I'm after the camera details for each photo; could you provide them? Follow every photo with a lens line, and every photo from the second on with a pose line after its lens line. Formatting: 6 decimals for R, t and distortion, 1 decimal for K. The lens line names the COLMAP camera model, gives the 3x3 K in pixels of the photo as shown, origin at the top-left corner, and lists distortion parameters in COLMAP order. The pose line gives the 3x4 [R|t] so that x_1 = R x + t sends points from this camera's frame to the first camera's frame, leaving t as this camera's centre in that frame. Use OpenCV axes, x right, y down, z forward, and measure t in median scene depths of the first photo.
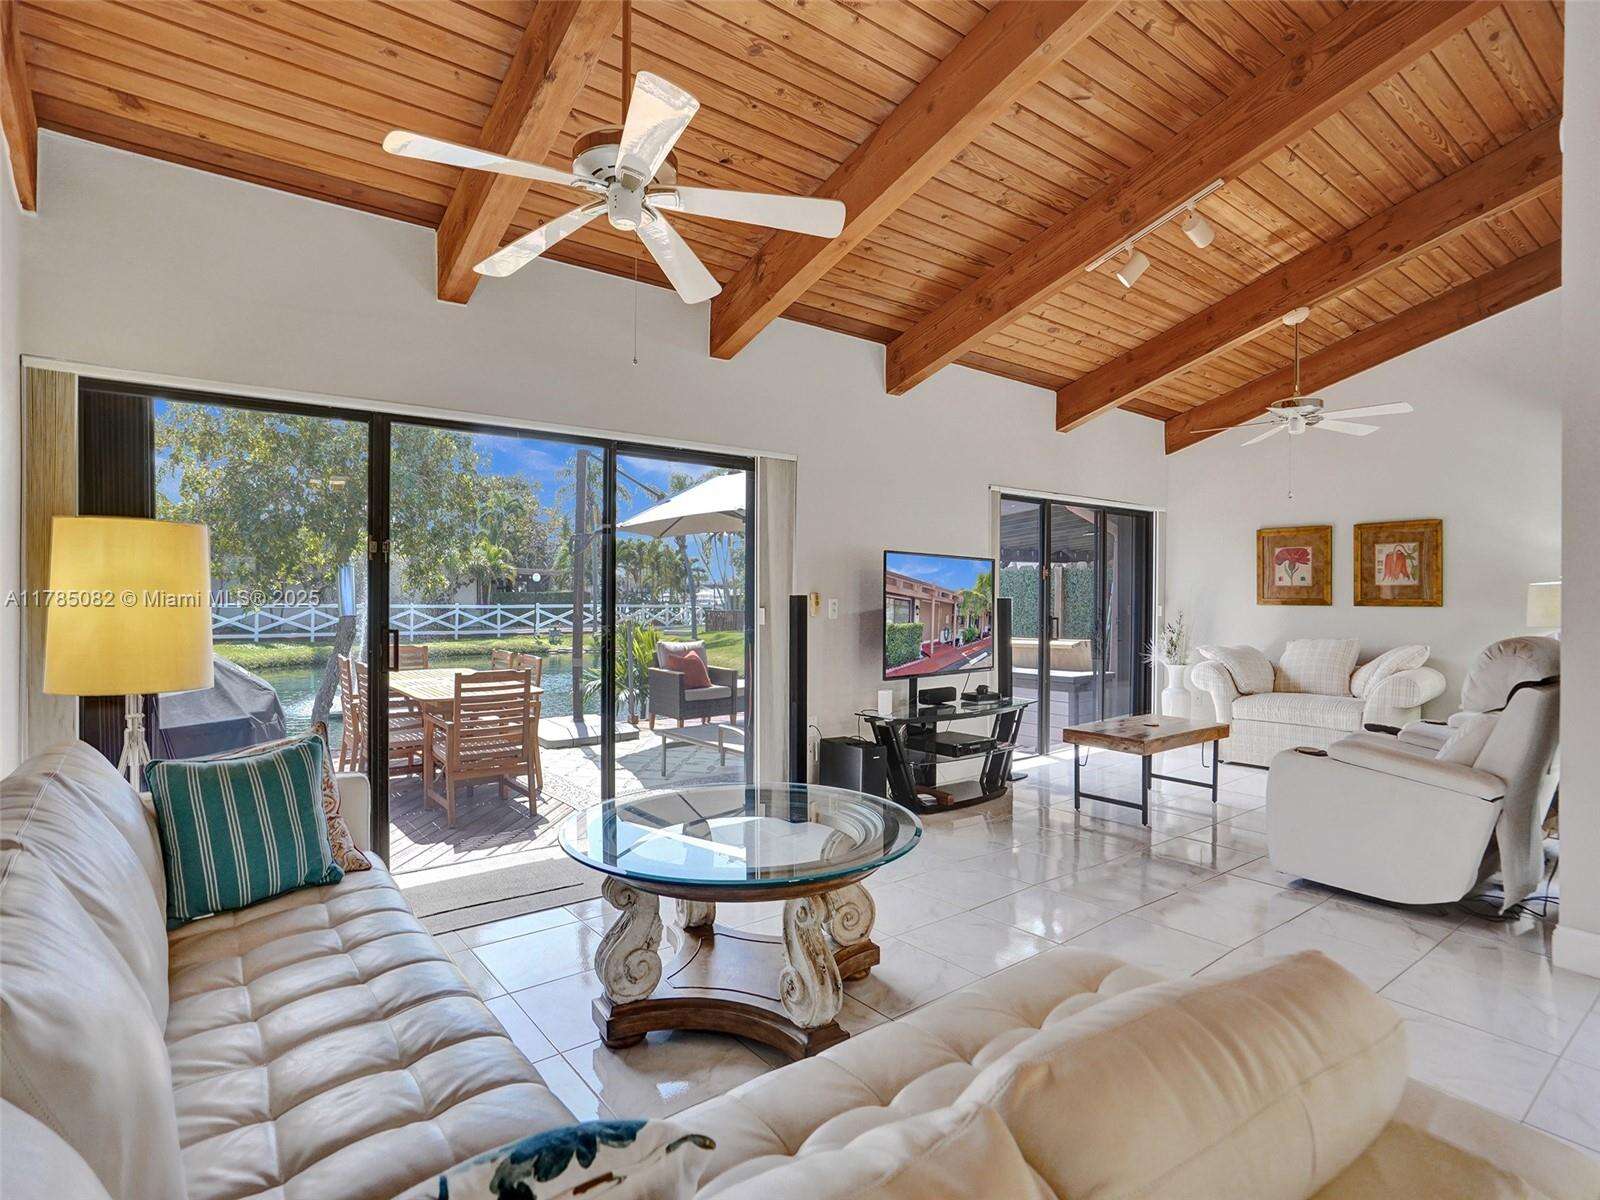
lens RADIAL K [[819.6, 0, 793.1], [0, 819.6, 599.9], [0, 0, 1]] dist [-0.022102, 0.009350]
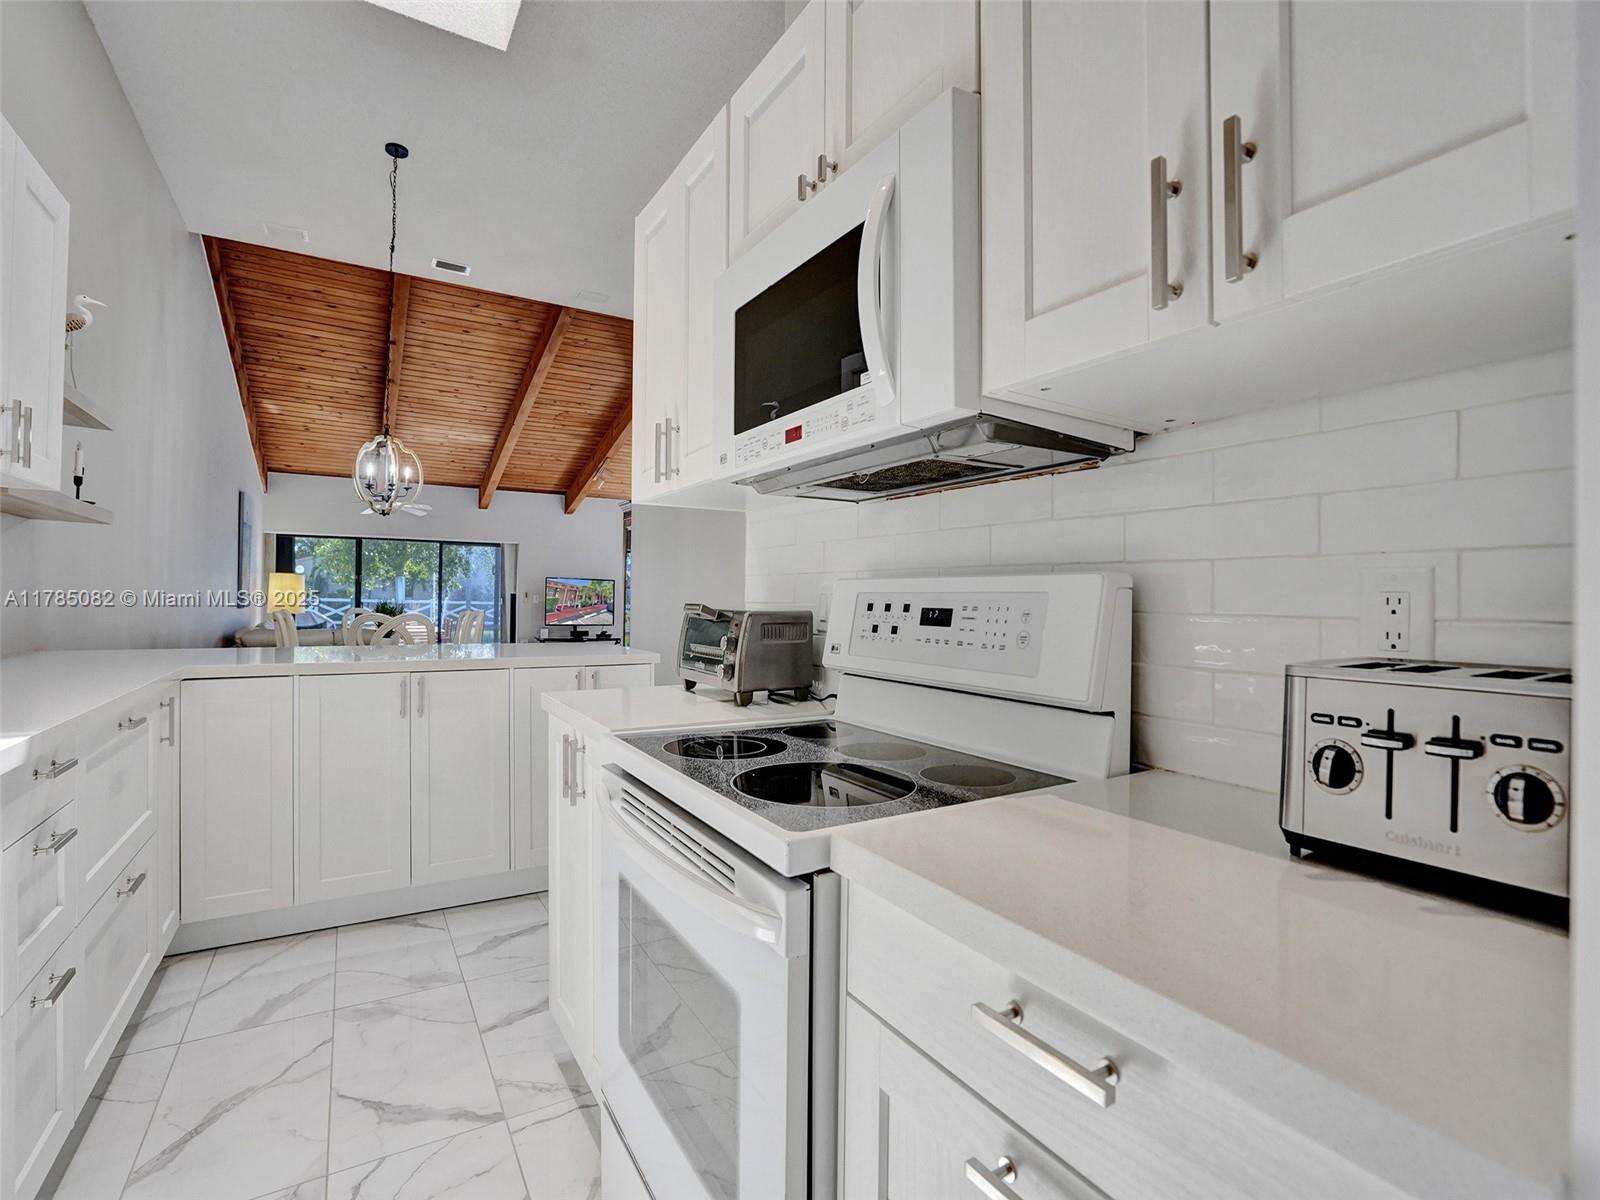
lens RADIAL K [[743.4, 0, 794.8], [0, 743.4, 599.0], [0, 0, 1]] dist [-0.045194, 0.015472]
pose [[0.993542, 0.009948, -0.113032, 0.955212], [-0.010435, 0.999939, -0.003715, 0.009890], [0.112988, 0.004870, 0.993584, -1.053085]]
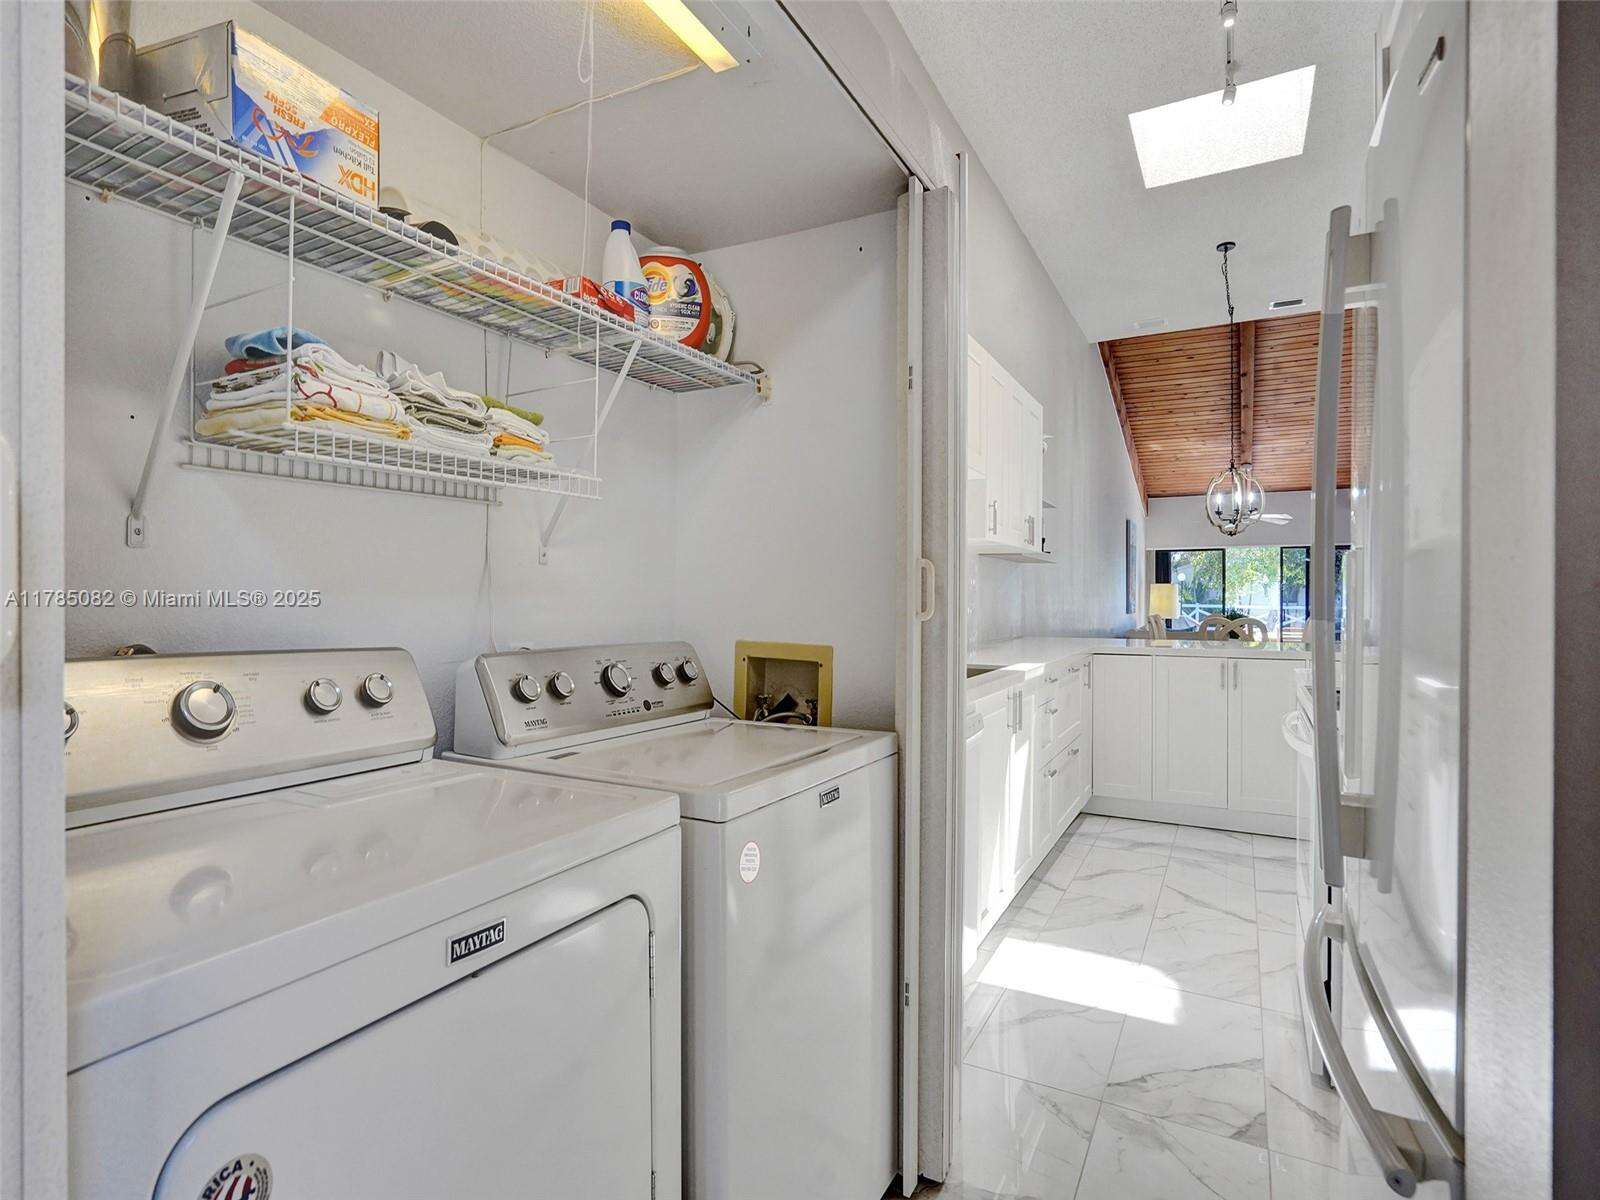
lens RADIAL K [[810.0, 0, 785.5], [0, 810.0, 604.8], [0, 0, 1]] dist [-0.033576, 0.004336]
pose [[0.389583, 0.004231, -0.920982, 1.180187], [-0.002942, 0.999990, 0.003349, 0.007727], [0.920987, 0.001404, 0.389591, -1.276022]]
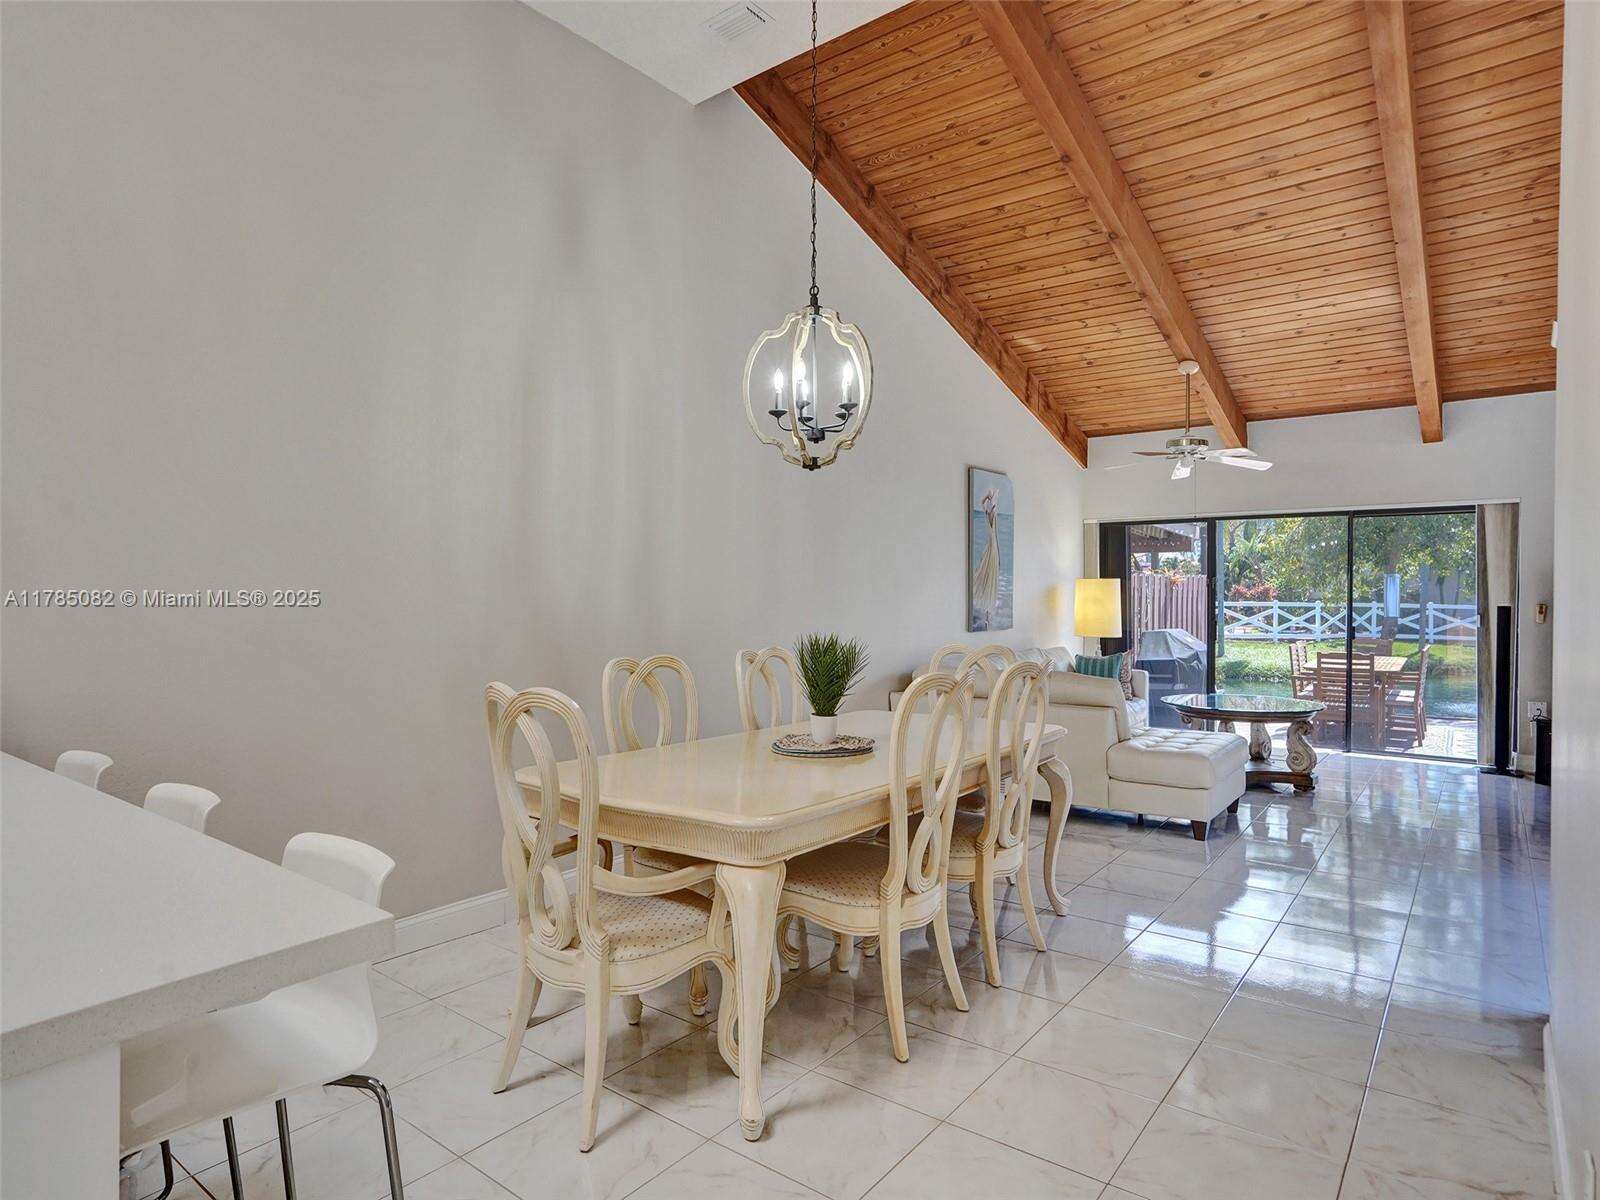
lens RADIAL K [[918.1, 0, 803.8], [0, 918.1, 597.3], [0, 0, 1]] dist [0.016005, 0.001381]
pose [[0.262190, 0.006119, -0.964997, 0.901361], [-0.005776, 0.999972, 0.004772, -0.016968], [0.964999, 0.004323, 0.262218, -0.375412]]
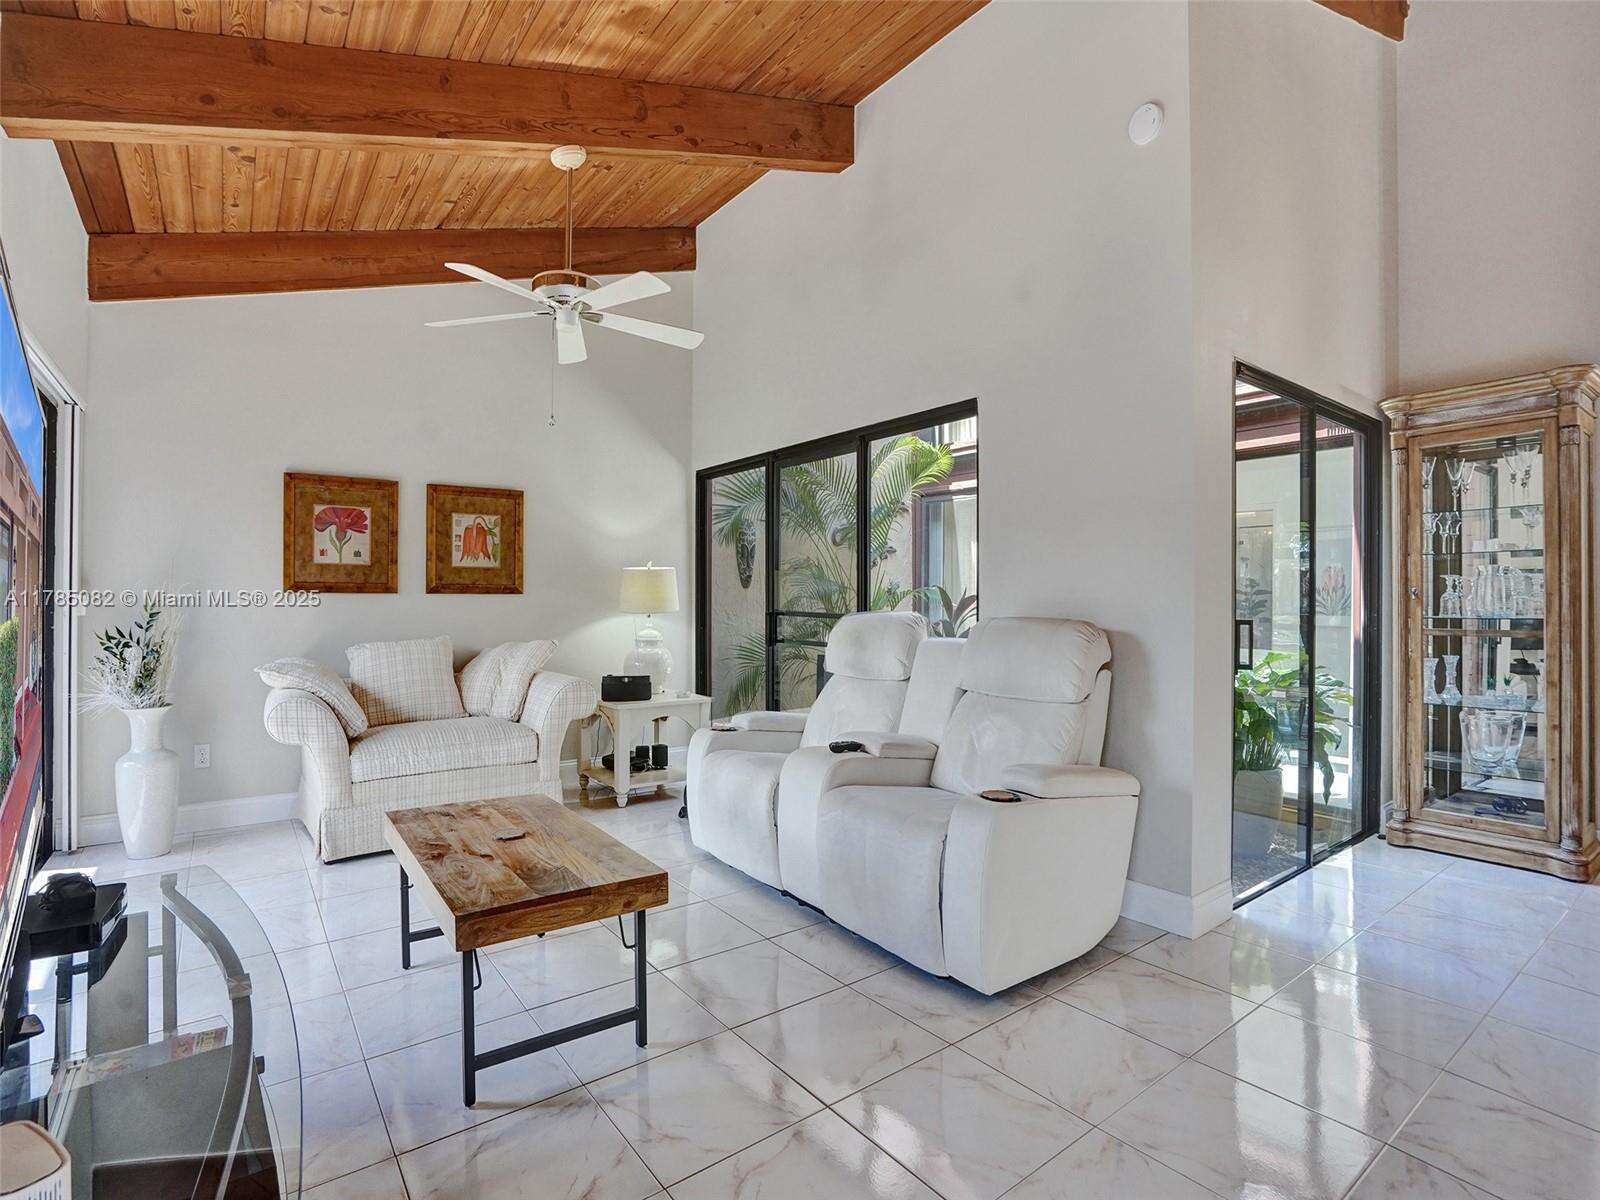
lens RADIAL K [[780.4, 0, 792.9], [0, 780.4, 604.7], [0, 0, 1]] dist [-0.037875, 0.000241]
pose [[0.026238, -0.014376, 0.999552, -0.010225], [0.000391, 0.999897, 0.014371, 0.008112], [-0.999656, 0.000014, 0.026240, 0.678777]]
